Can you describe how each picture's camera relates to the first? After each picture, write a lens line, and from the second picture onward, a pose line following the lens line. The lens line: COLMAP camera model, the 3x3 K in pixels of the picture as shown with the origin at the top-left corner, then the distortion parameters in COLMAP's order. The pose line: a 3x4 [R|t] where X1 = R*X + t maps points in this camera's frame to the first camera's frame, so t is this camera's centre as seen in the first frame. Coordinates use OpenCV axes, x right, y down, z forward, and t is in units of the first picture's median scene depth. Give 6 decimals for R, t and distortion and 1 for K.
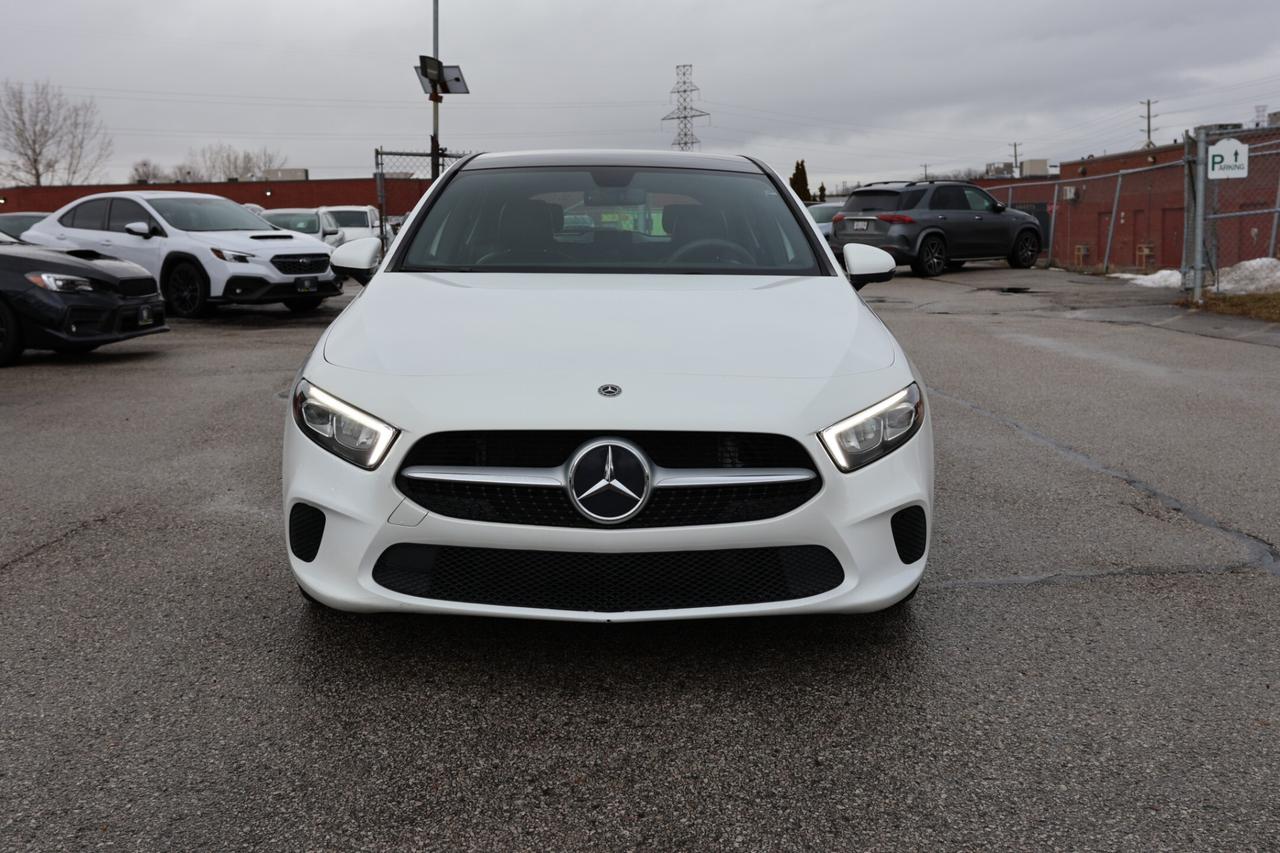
lens RADIAL K [[1365.7, 0, 640.0], [0, 1365.7, 426.5], [0, 0, 1]] dist [-0.022205, 0.097589]
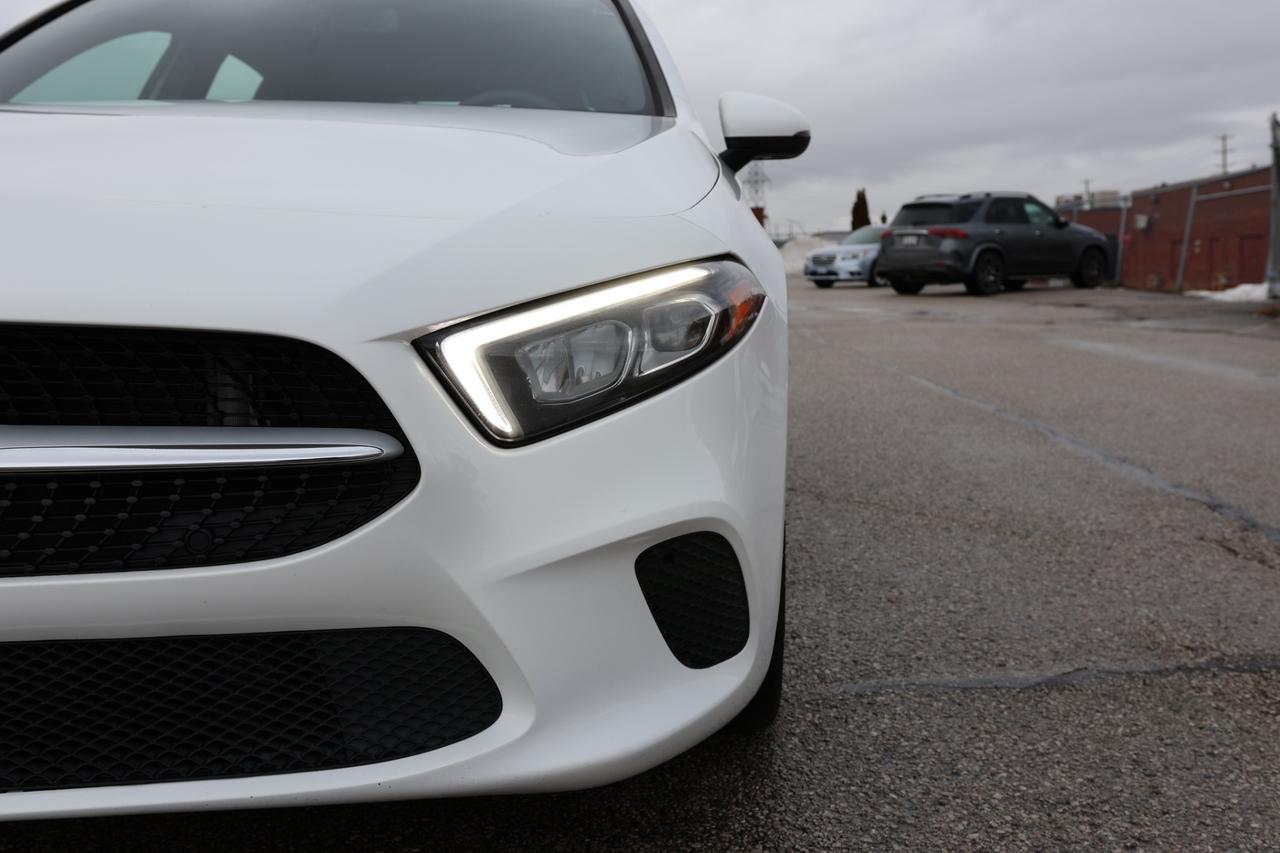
lens RADIAL K [[1365.7, 0, 640.0], [0, 1365.7, 426.5], [0, 0, 1]] dist [-0.022205, 0.097589]
pose [[0.998822, 0.007582, -0.047934, 0.129934], [-0.008794, 0.999645, -0.025140, 0.023504], [0.047726, 0.025532, 0.998534, 0.373466]]
